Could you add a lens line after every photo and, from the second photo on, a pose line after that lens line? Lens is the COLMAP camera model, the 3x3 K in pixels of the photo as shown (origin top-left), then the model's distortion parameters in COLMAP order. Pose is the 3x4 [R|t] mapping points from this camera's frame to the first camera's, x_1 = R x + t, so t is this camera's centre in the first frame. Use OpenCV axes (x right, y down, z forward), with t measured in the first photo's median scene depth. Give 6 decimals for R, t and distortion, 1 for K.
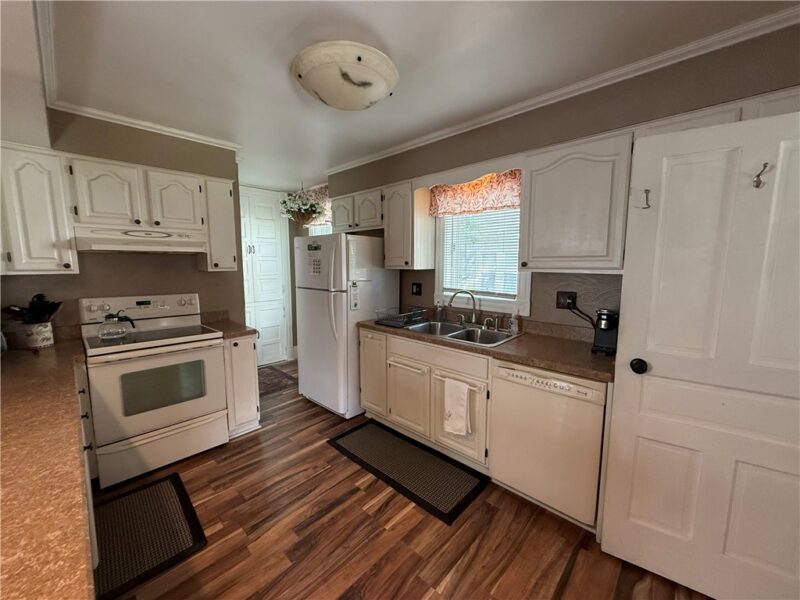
lens RADIAL K [[318.7, 0, 398.9], [0, 318.7, 300.1], [0, 0, 1]] dist [0.002345, 0.000129]
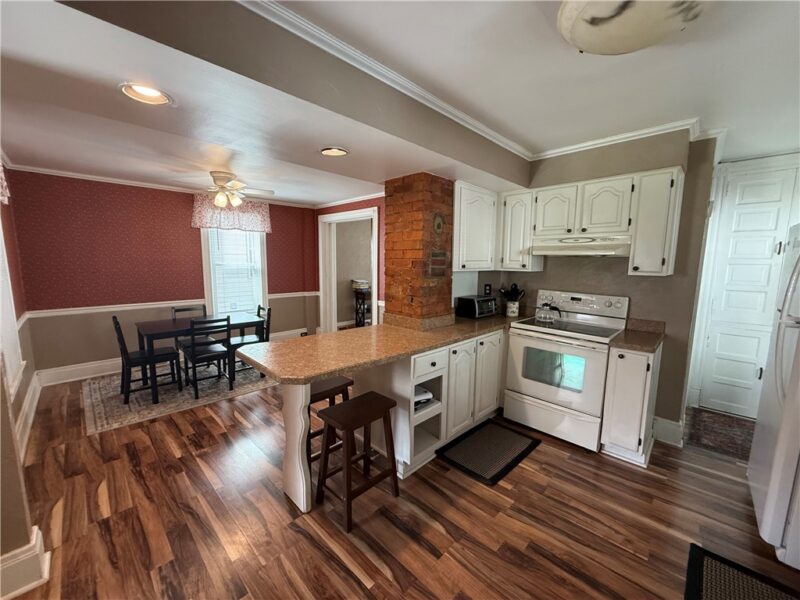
lens RADIAL K [[318.7, 0, 396.8], [0, 318.7, 300.2], [0, 0, 1]] dist [0.002345, 0.000129]
pose [[-0.014345, 0.125622, -0.991974, 0.450559], [-0.131436, 0.983231, 0.126416, -0.058166], [0.991221, 0.132195, 0.002407, 0.415595]]
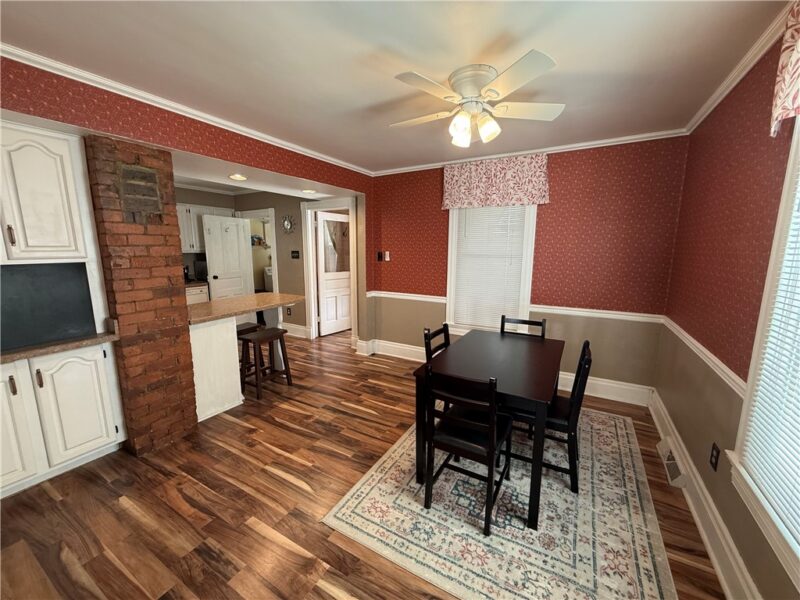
lens RADIAL K [[318.7, 0, 399.8], [0, 318.7, 297.8], [0, 0, 1]] dist [0.002345, 0.000129]
pose [[-0.242129, -0.153140, 0.958082, -6.939213], [0.112742, 0.976335, 0.184550, 0.101691], [-0.963671, 0.152701, -0.219134, -1.080669]]
